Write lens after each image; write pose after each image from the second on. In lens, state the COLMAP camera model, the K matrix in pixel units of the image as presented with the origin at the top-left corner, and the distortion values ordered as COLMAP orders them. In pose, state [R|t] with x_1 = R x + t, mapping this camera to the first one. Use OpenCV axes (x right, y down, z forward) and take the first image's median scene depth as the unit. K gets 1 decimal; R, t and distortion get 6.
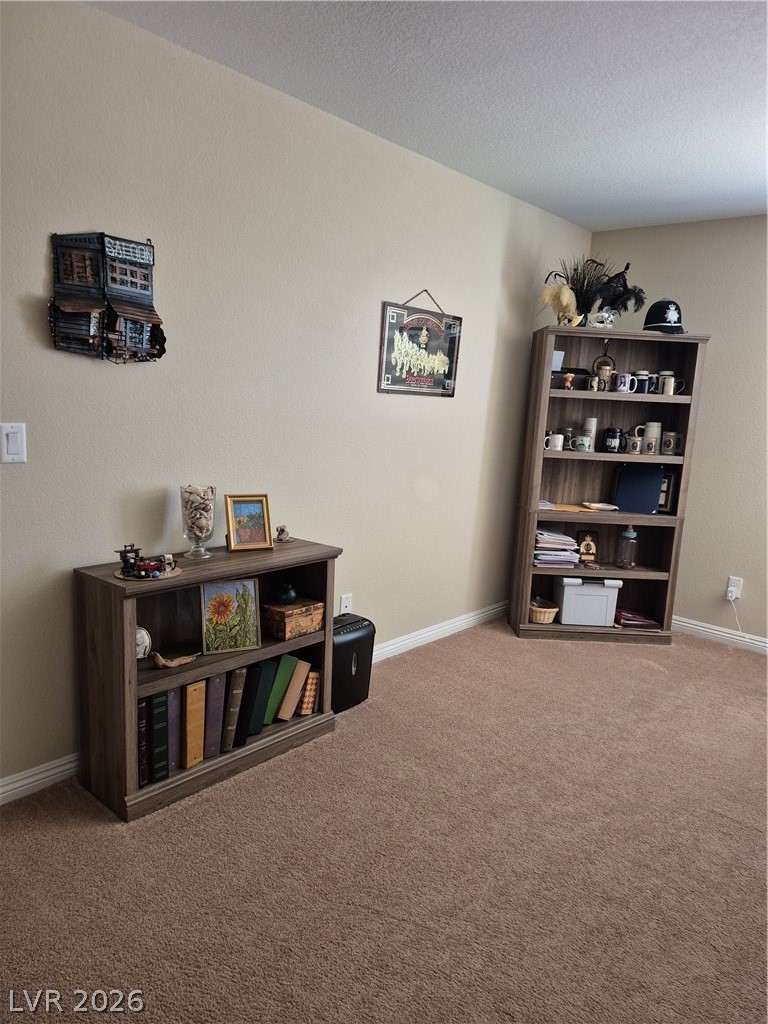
lens RADIAL K [[704.1, 0, 382.4], [0, 704.1, 513.5], [0, 0, 1]] dist [0.075004, -0.084721]
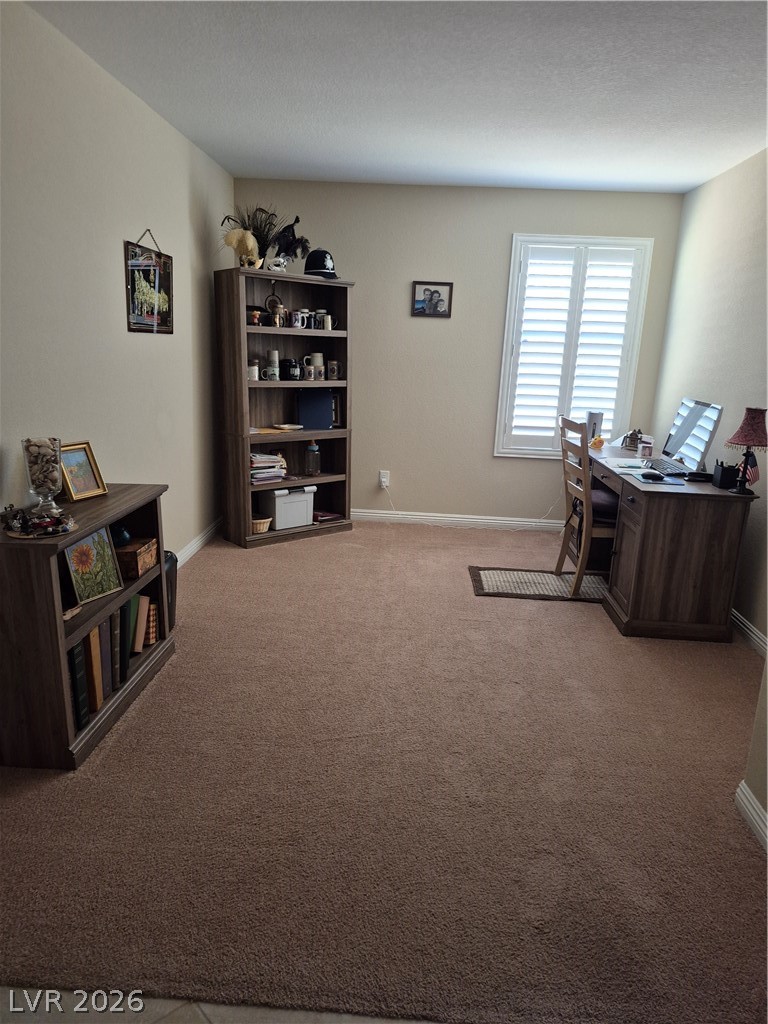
lens RADIAL K [[704.1, 0, 389.7], [0, 704.1, 511.9], [0, 0, 1]] dist [0.075004, -0.084721]
pose [[0.784418, -0.170292, 0.596397, -0.307329], [0.110228, 0.984538, 0.136142, -0.013086], [-0.610359, -0.041052, 0.791060, -0.041216]]
